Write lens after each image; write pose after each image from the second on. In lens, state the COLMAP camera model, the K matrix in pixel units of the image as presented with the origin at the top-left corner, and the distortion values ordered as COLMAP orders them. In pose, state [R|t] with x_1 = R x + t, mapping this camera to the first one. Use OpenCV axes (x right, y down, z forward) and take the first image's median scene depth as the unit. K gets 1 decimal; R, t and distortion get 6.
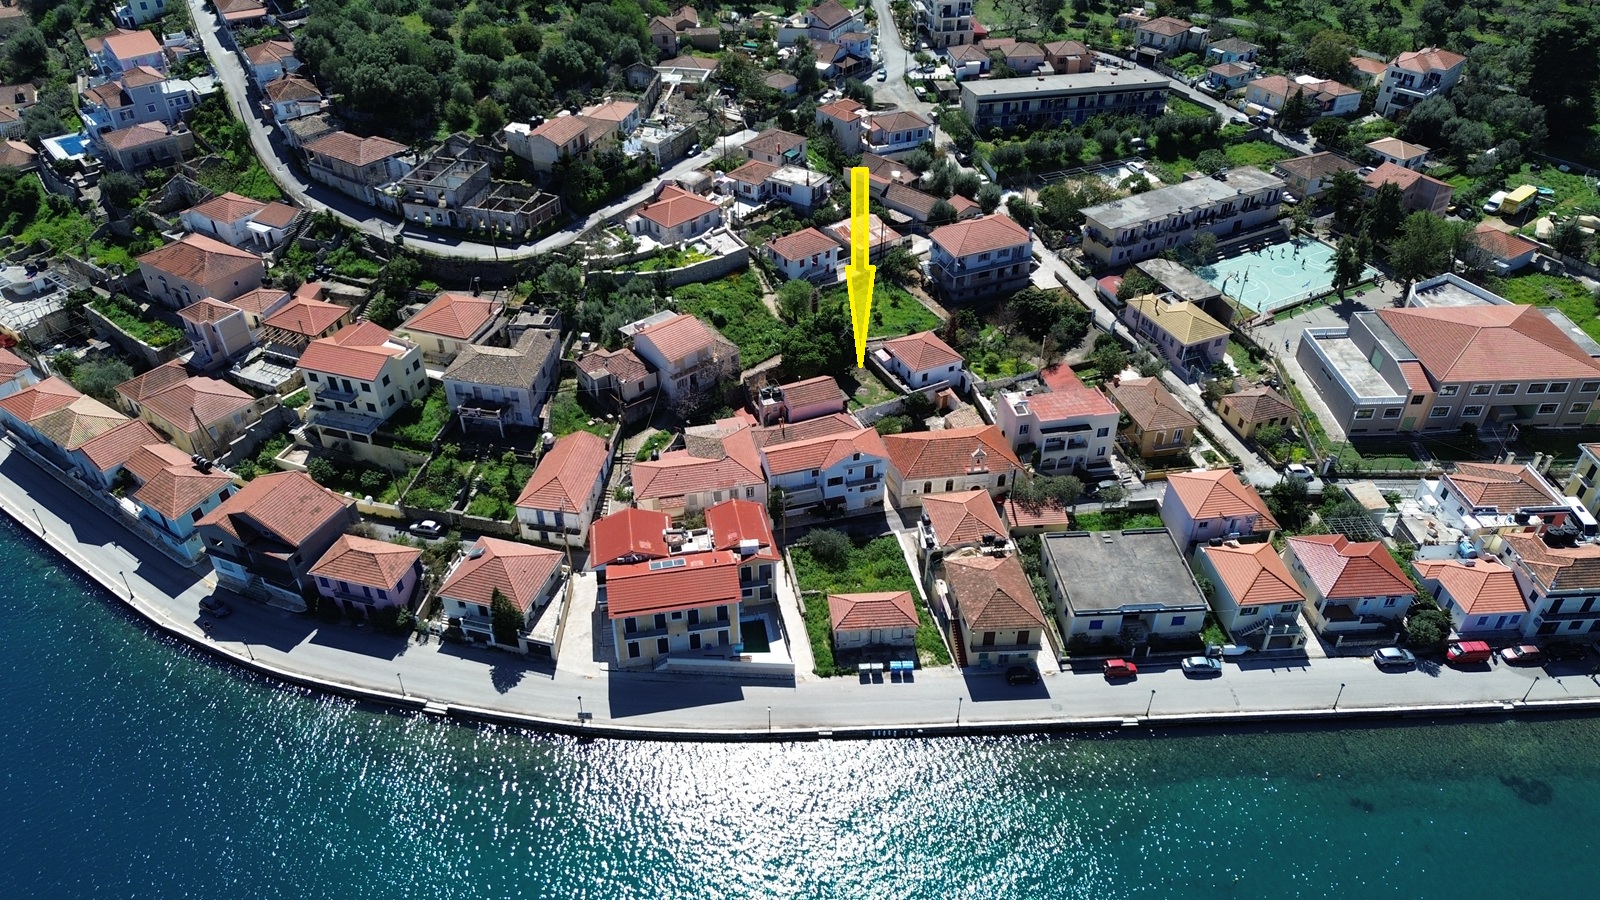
lens RADIAL K [[1143.2, 0, 807.2], [0, 1143.2, 453.4], [0, 0, 1]] dist [0.125346, -0.213695]
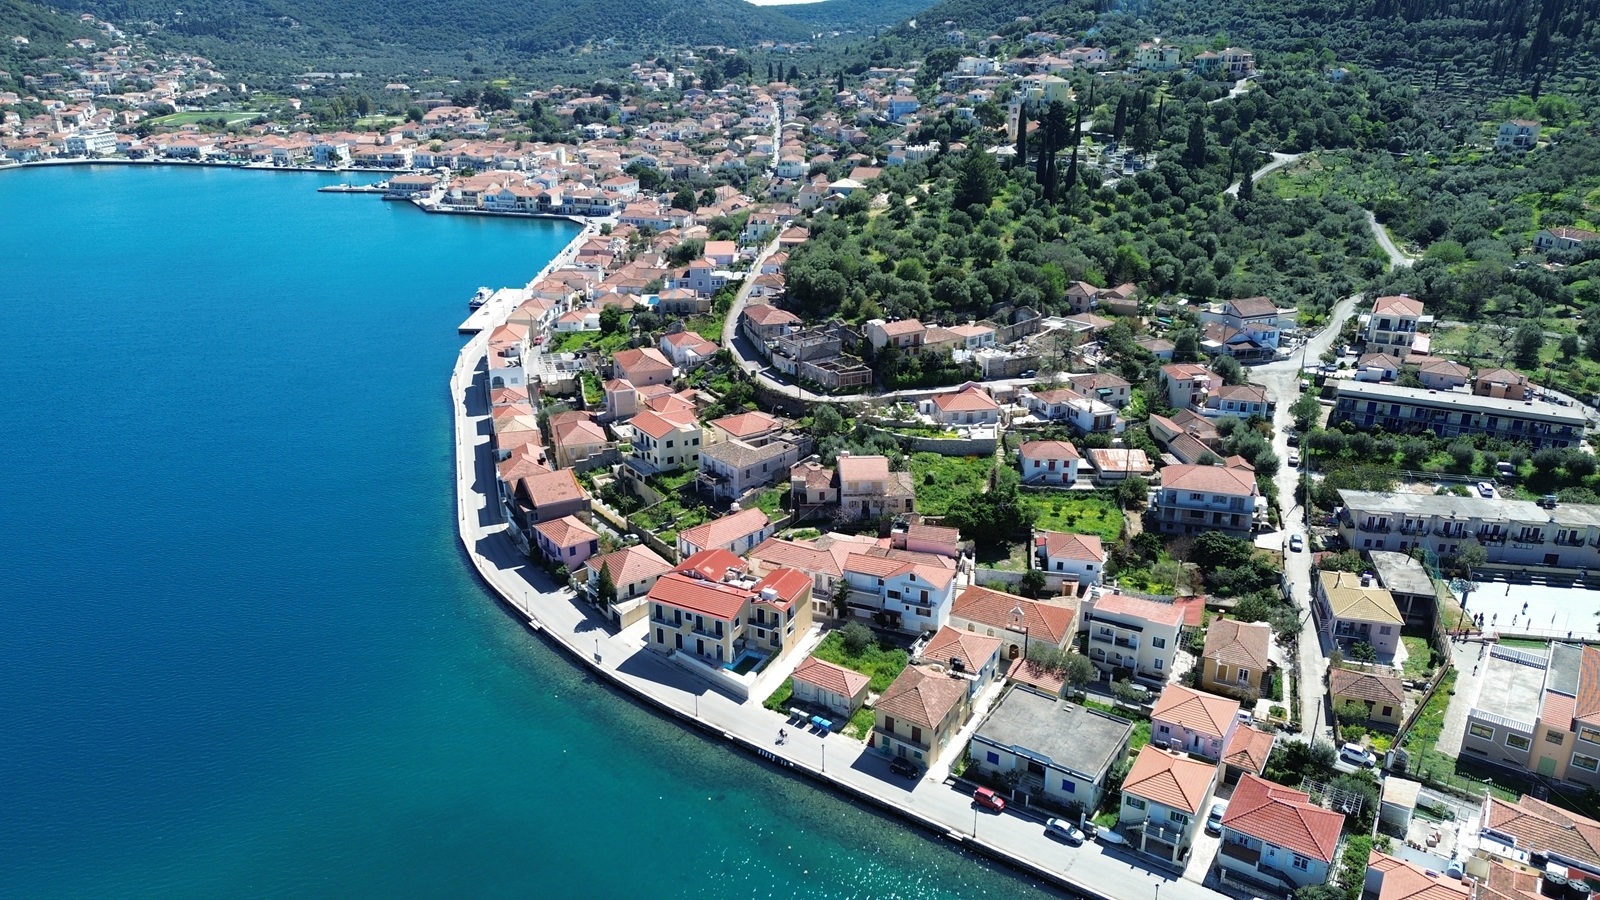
lens RADIAL K [[1140.9, 0, 792.5], [0, 1140.9, 451.6], [0, 0, 1]] dist [0.080831, -0.075814]
pose [[0.785283, 0.219457, -0.578938, 0.491028], [-0.369124, 0.916665, -0.153209, 0.090213], [0.497069, 0.334012, 0.800848, -0.022106]]
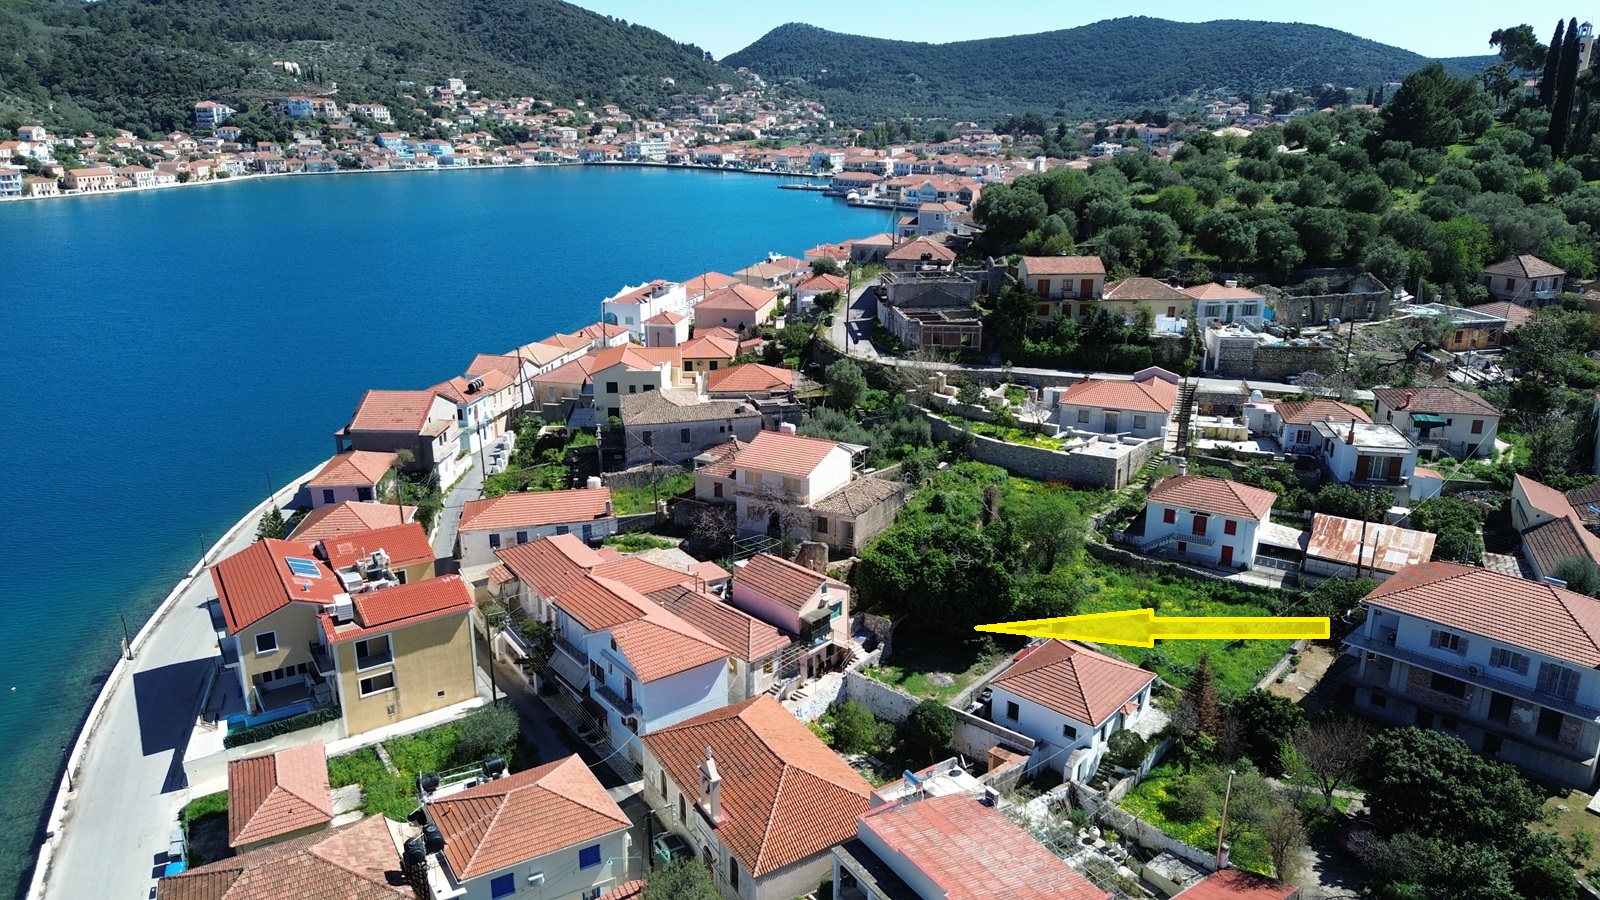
lens RADIAL K [[1119.0, 0, 788.3], [0, 1119.0, 477.2], [0, 0, 1]] dist [0.063446, -0.071374]
pose [[0.357529, 0.301506, -0.883893, 0.441997], [-0.557507, 0.828213, 0.057005, -0.118267], [0.749239, 0.472396, 0.464202, 0.646794]]
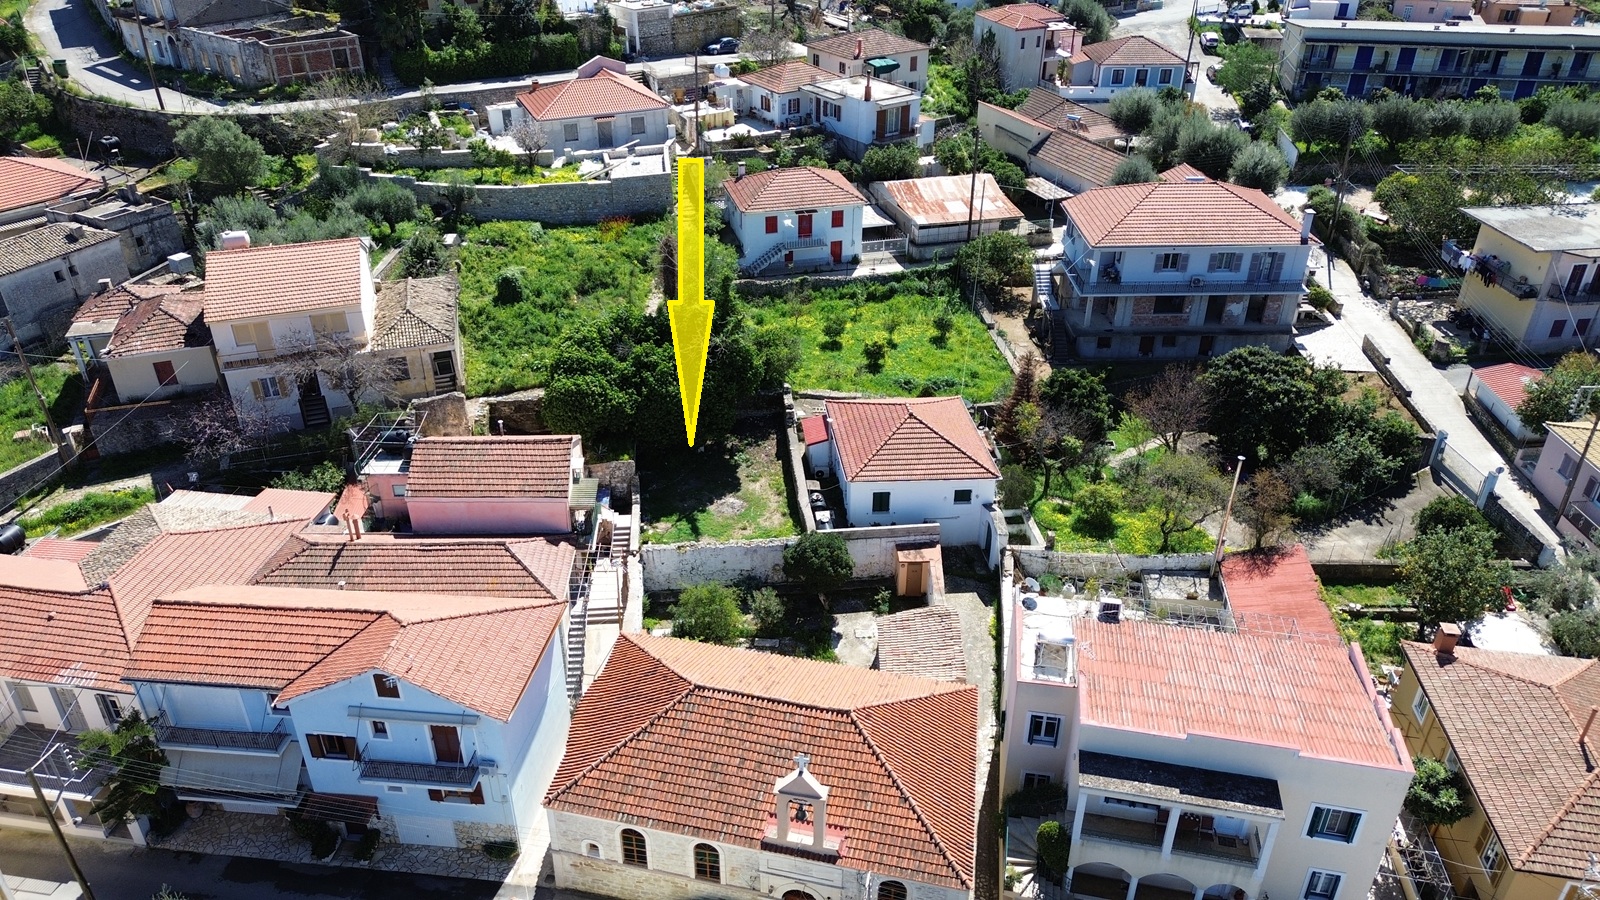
lens RADIAL K [[1140.9, 0, 792.5], [0, 1140.9, 451.6], [0, 0, 1]] dist [0.080831, -0.075814]
pose [[0.925873, 0.192634, -0.325040, 0.188126], [-0.225584, 0.971948, -0.066551, -0.049886], [0.303102, 0.134942, 0.943356, 0.620186]]
